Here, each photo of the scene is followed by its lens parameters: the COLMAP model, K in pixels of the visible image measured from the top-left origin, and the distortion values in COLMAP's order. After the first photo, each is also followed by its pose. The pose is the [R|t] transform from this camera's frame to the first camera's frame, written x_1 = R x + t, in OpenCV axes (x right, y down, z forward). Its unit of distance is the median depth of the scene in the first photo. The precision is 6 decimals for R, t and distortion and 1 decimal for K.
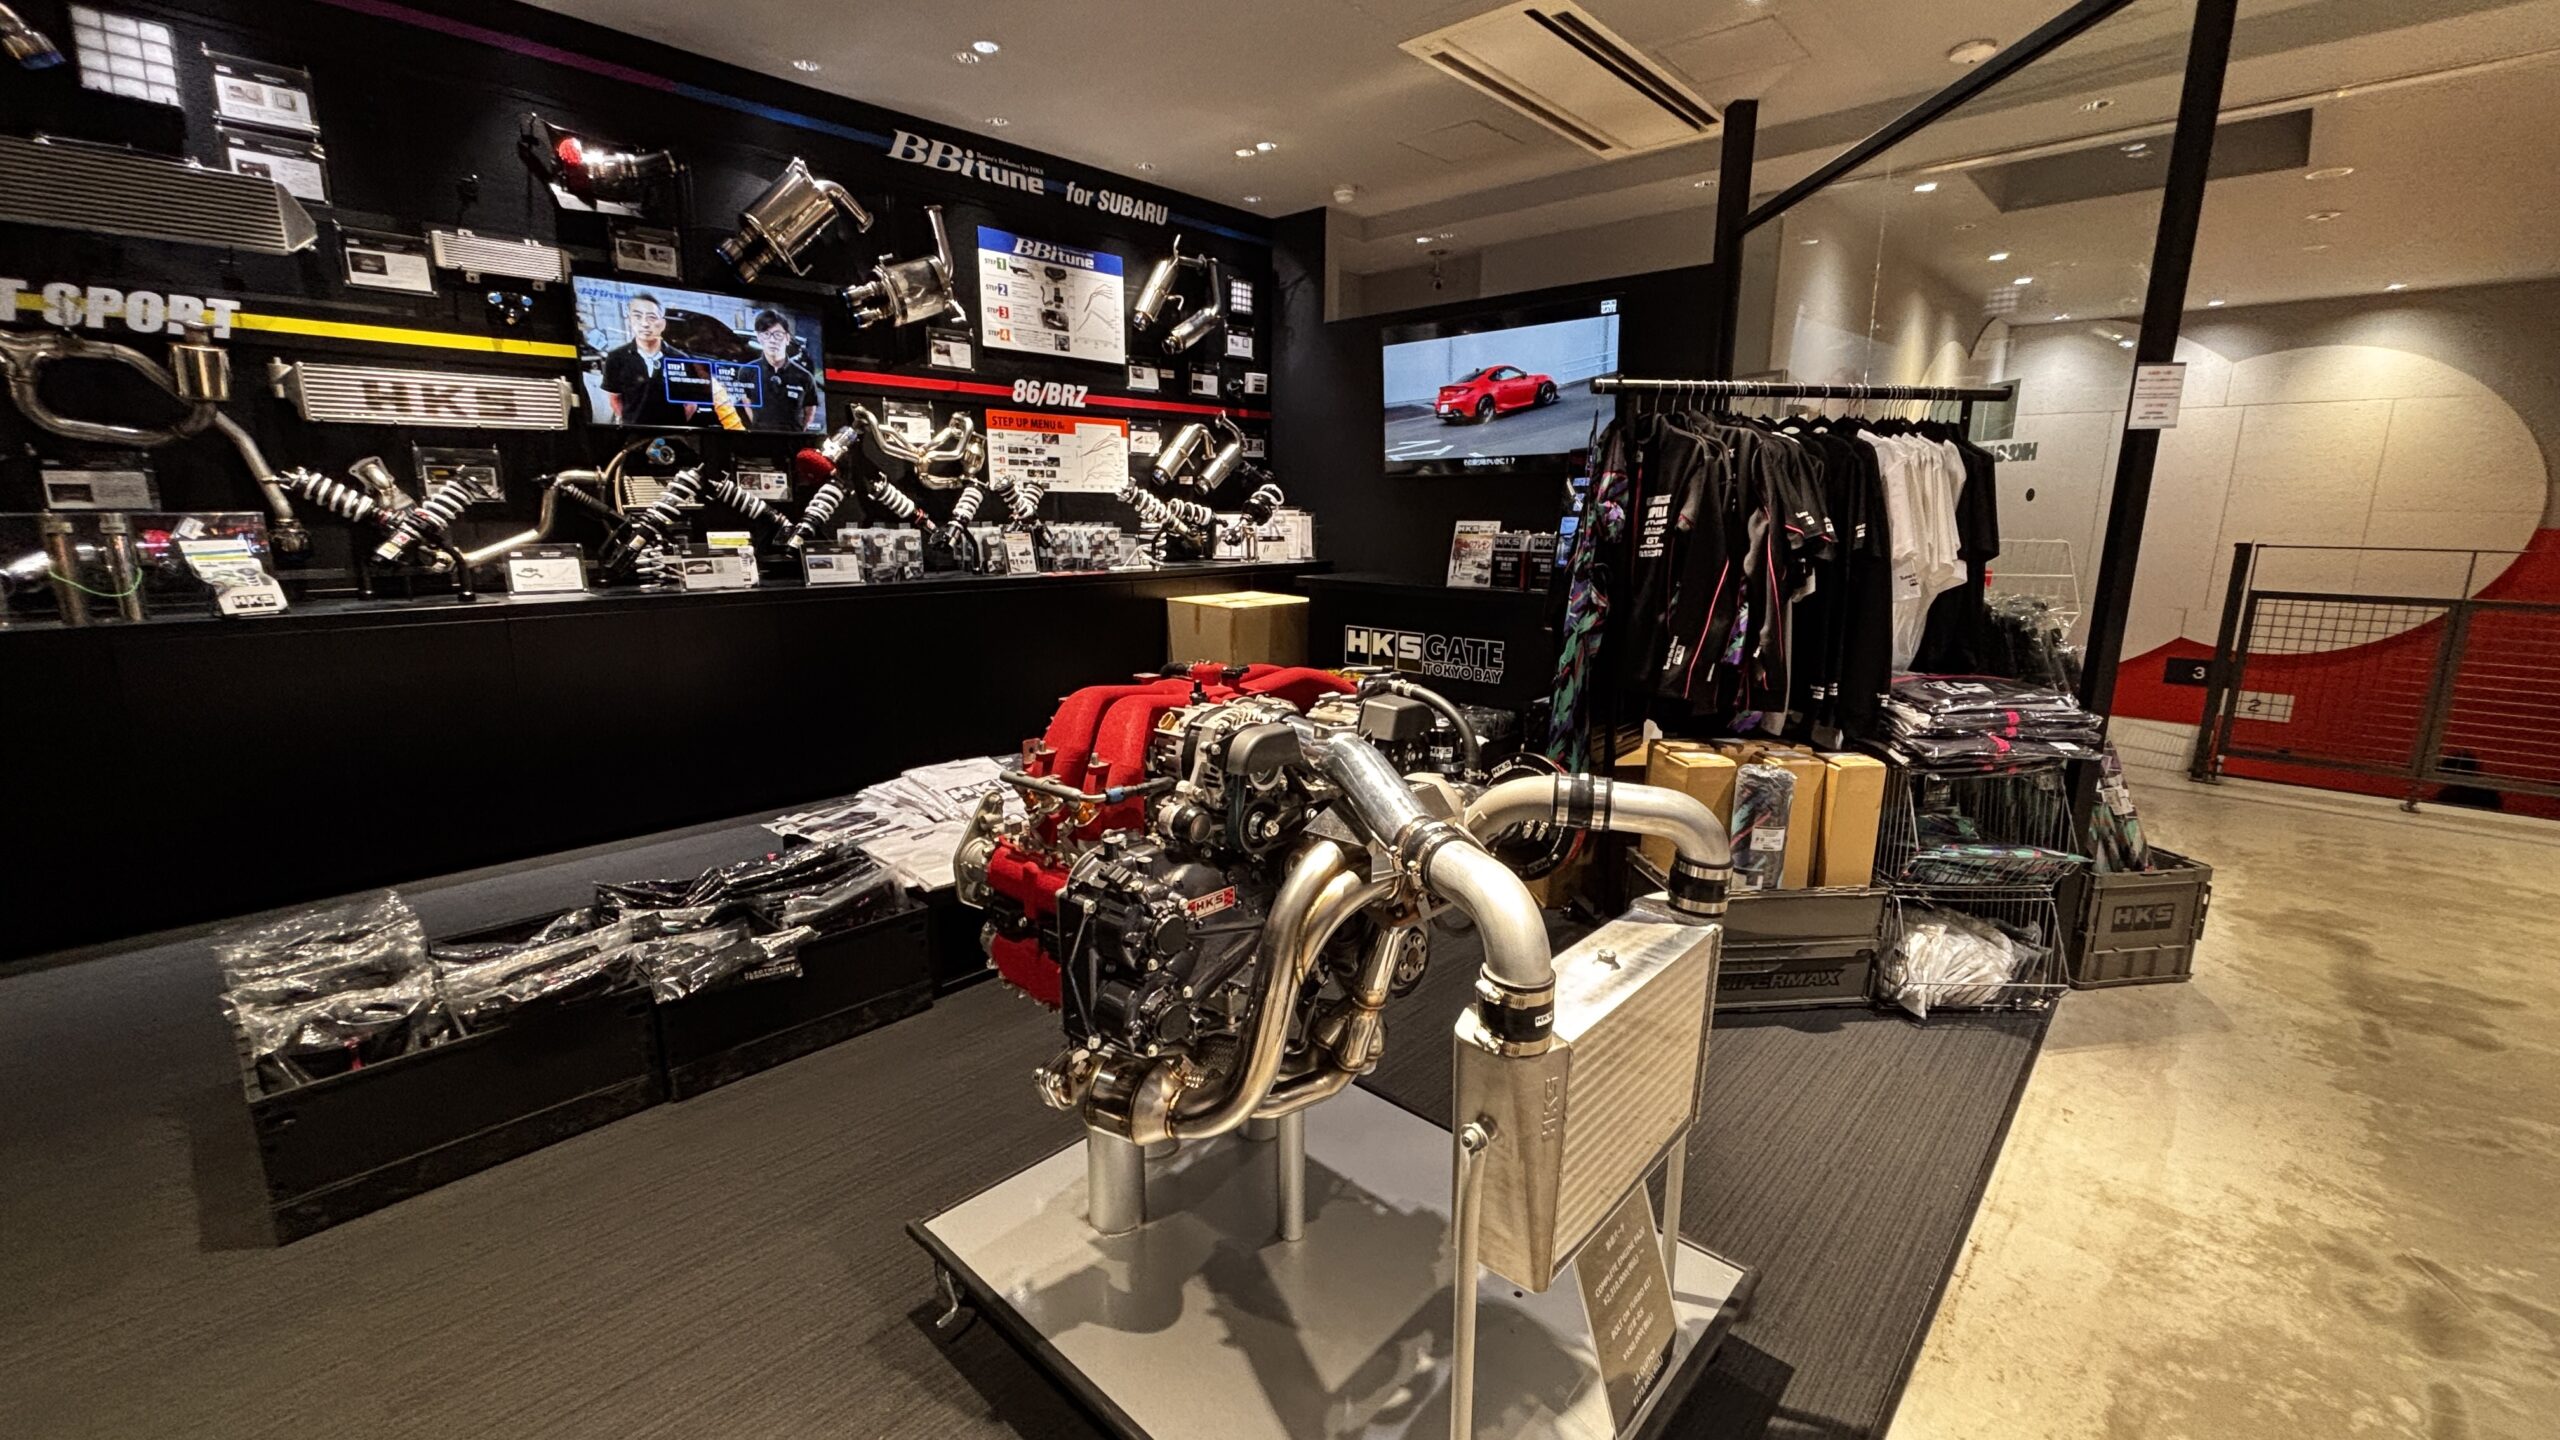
lens RADIAL K [[1027.3, 0, 1326.0], [0, 1027.3, 723.2], [0, 0, 1]] dist [-0.000524, 0.000150]
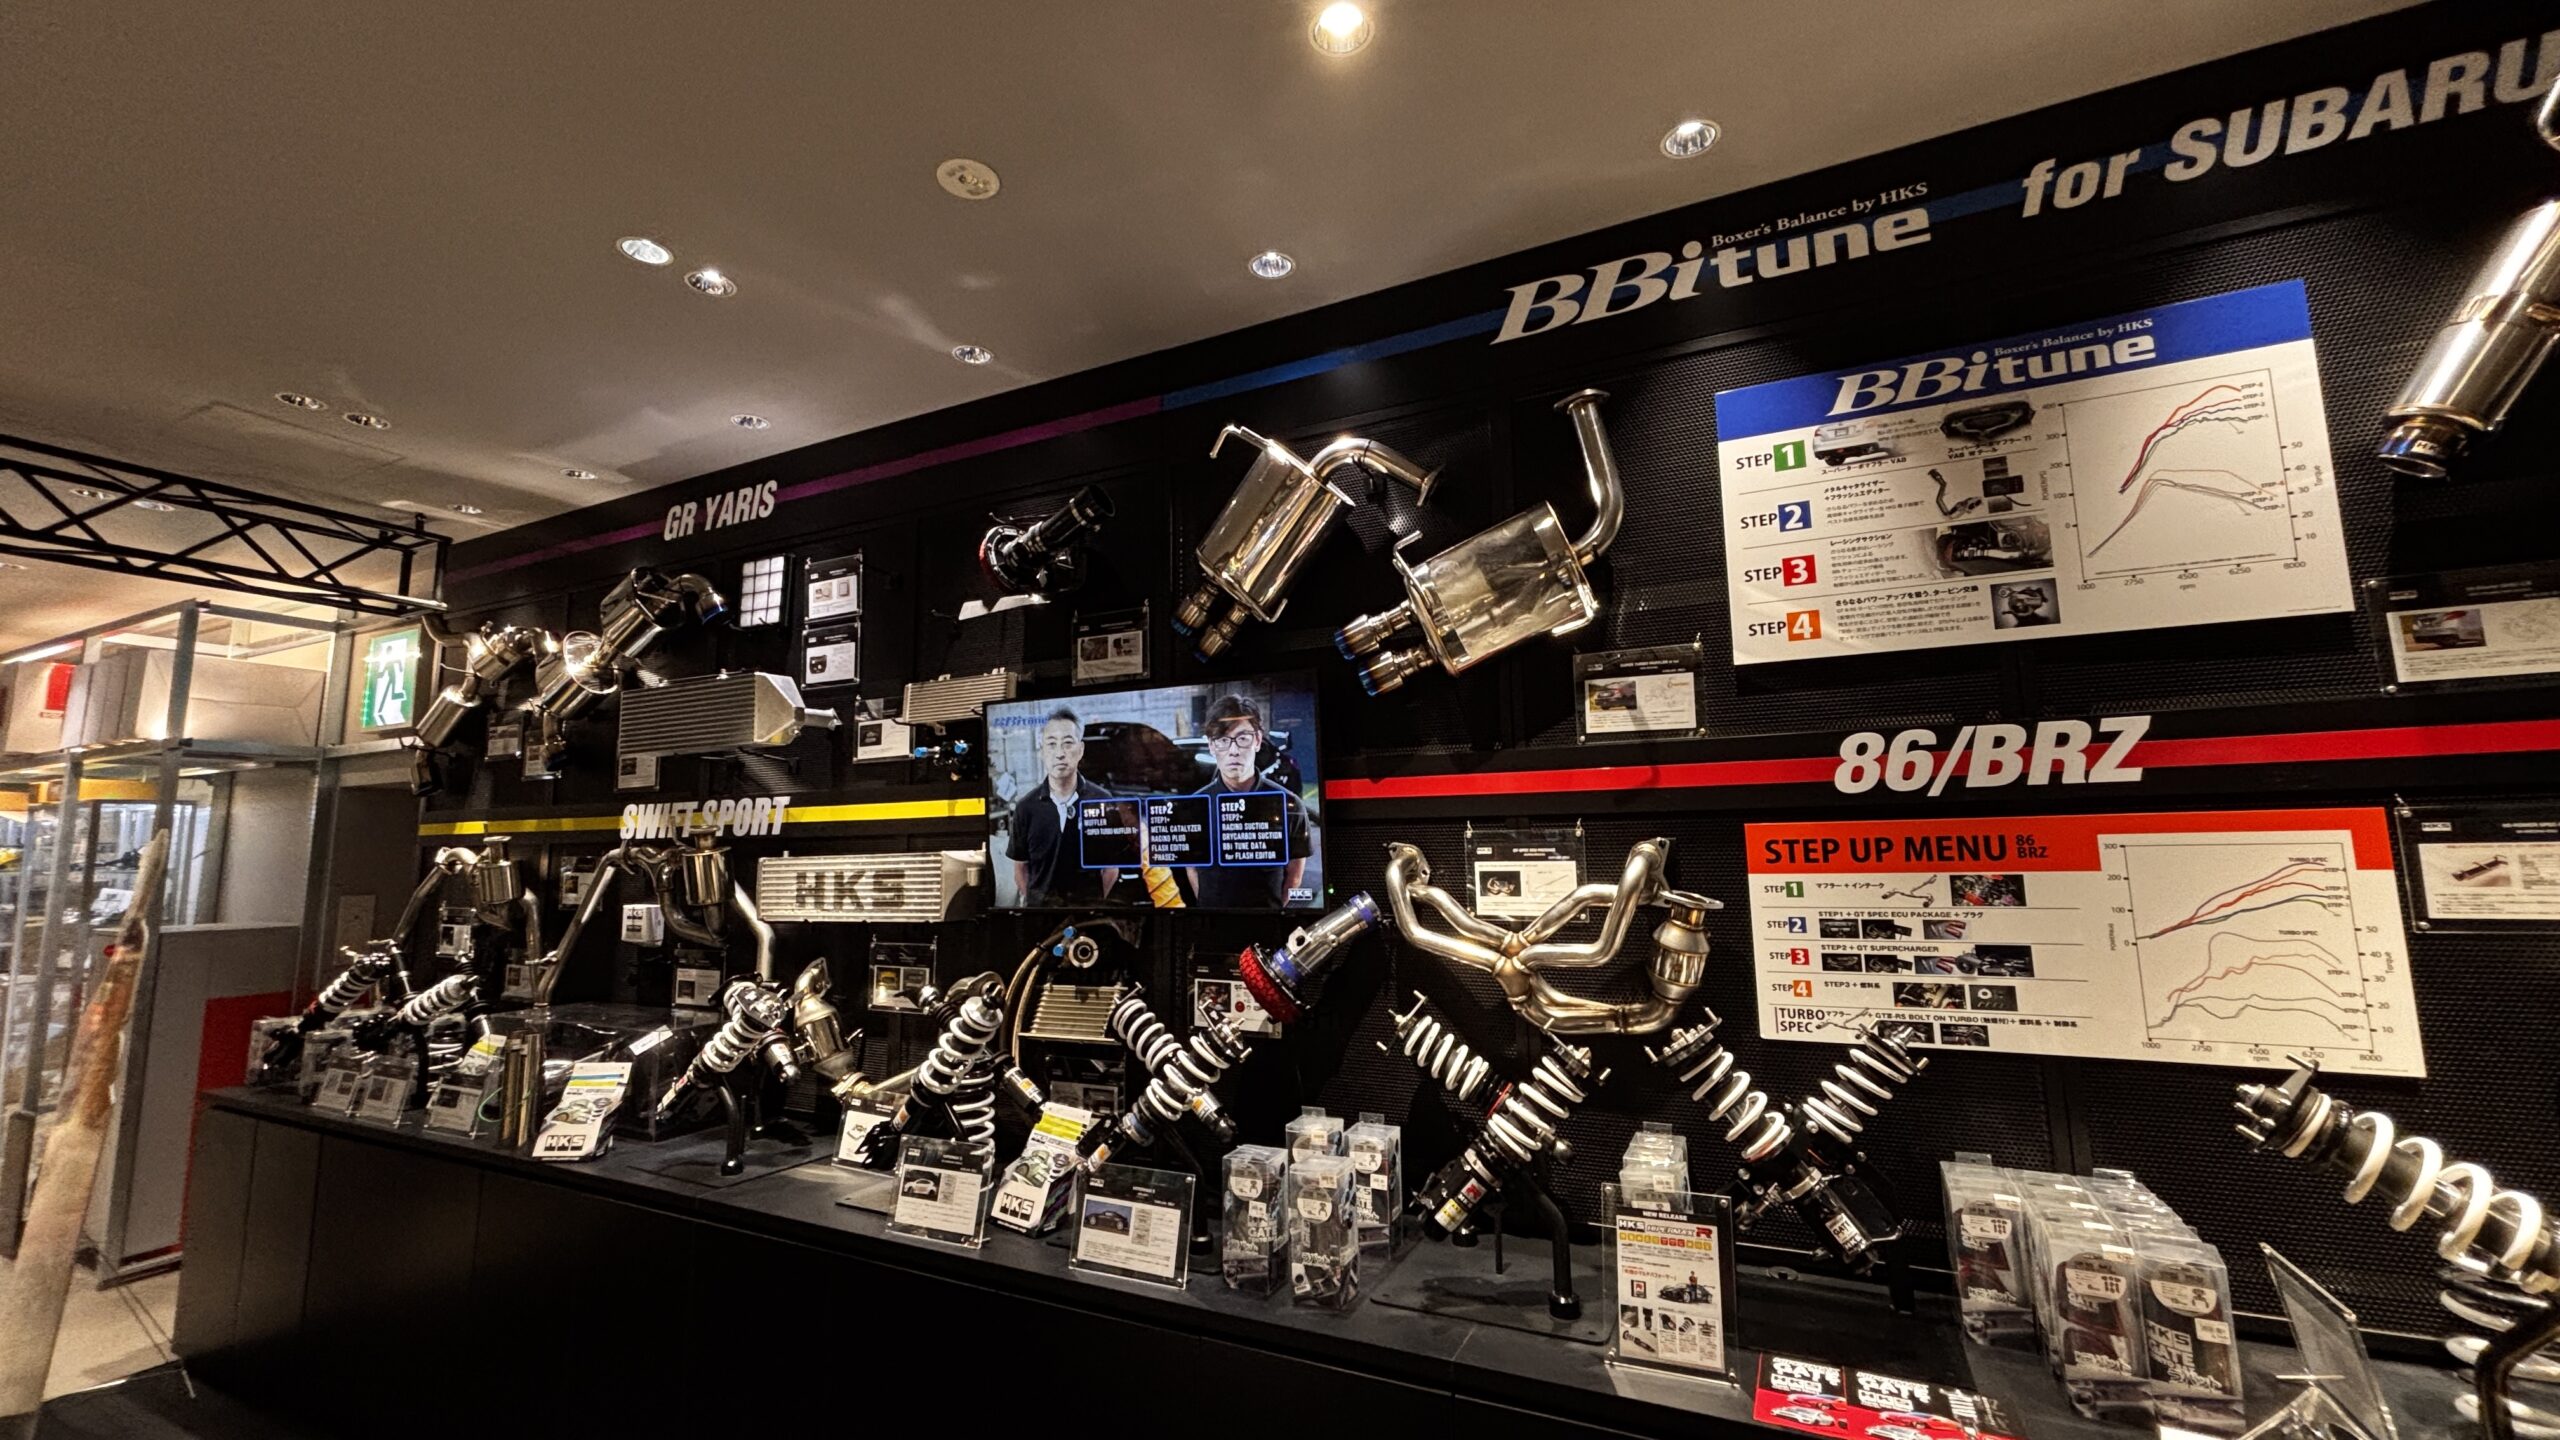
lens RADIAL K [[1022.3, 0, 1280.0], [0, 1022.3, 720.0], [0, 0, 1]] dist [-0.001571, -0.000119]
pose [[0.252237, -0.137085, -0.957906, -0.008844], [-0.191183, 0.963342, -0.188206, -0.254576], [0.948591, 0.230608, 0.216782, 0.797654]]
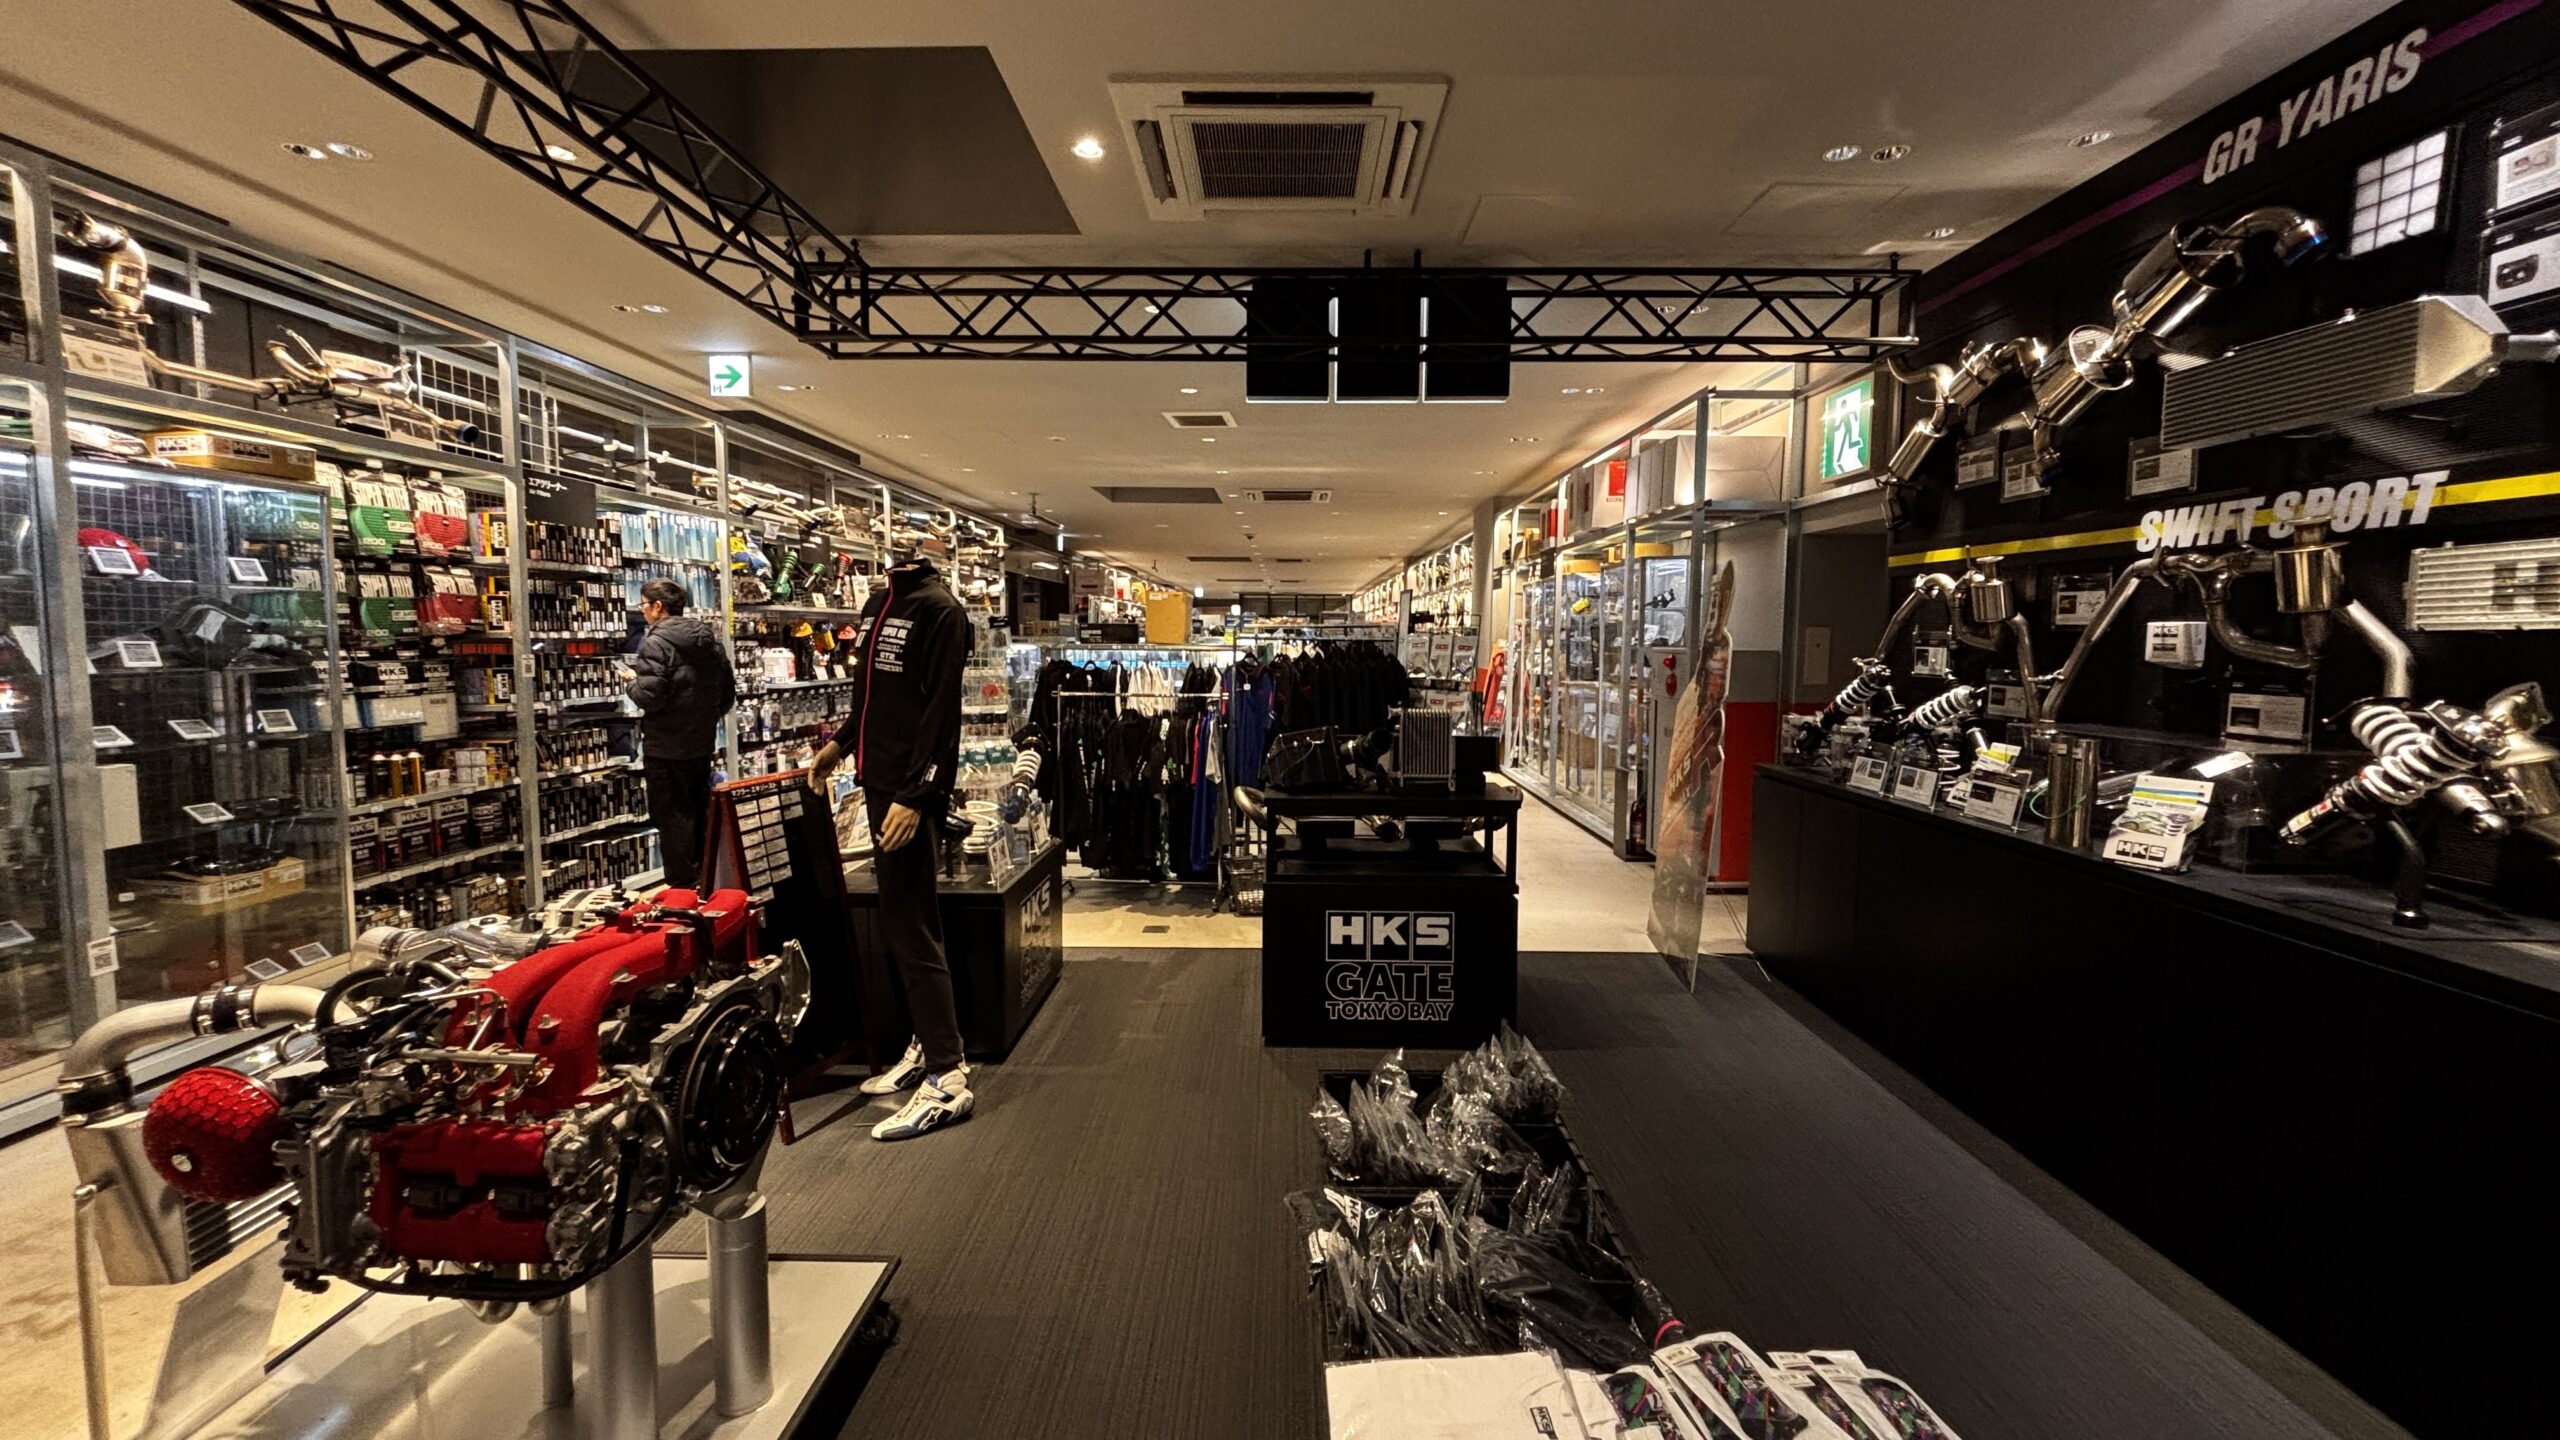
lens RADIAL K [[1022.3, 0, 1280.0], [0, 1022.3, 720.0], [0, 0, 1]] dist [-0.001571, -0.000119]
pose [[-0.757616, 0.041221, -0.651398, 0.015487], [-0.151279, 0.959738, 0.236679, -0.189988], [0.634928, 0.277855, -0.720877, 0.686894]]
